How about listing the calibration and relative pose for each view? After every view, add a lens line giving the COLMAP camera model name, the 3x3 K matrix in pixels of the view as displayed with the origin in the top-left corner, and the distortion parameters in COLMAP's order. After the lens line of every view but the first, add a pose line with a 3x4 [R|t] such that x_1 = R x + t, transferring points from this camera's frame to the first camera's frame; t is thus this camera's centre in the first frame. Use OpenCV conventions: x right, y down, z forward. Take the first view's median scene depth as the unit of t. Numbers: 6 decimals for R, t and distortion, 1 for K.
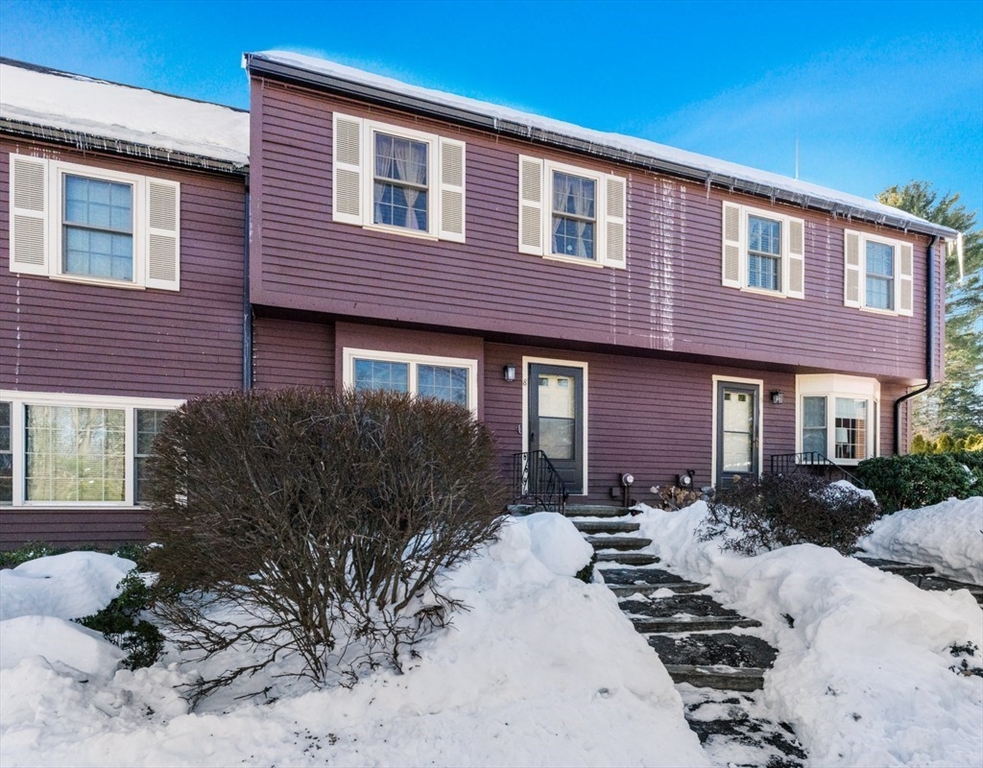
lens RADIAL K [[463.3, 0, 504.5], [0, 463.3, 409.0], [0, 0, 1]] dist [0.000617, -0.000148]
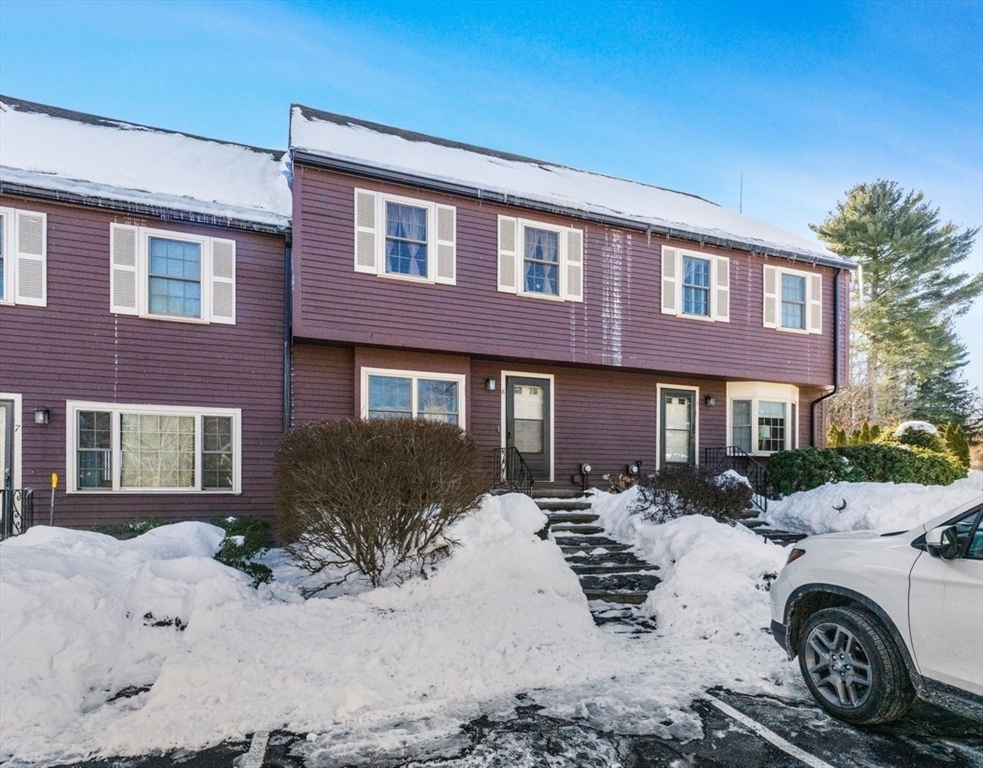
lens RADIAL K [[515.8, 0, 496.0], [0, 515.8, 384.9], [0, 0, 1]] dist [0.000132, -0.001121]
pose [[0.999957, -0.001502, 0.009113, 0.013126], [0.001545, 0.999988, -0.004753, -0.076281], [-0.009106, 0.004767, 0.999947, -0.435223]]
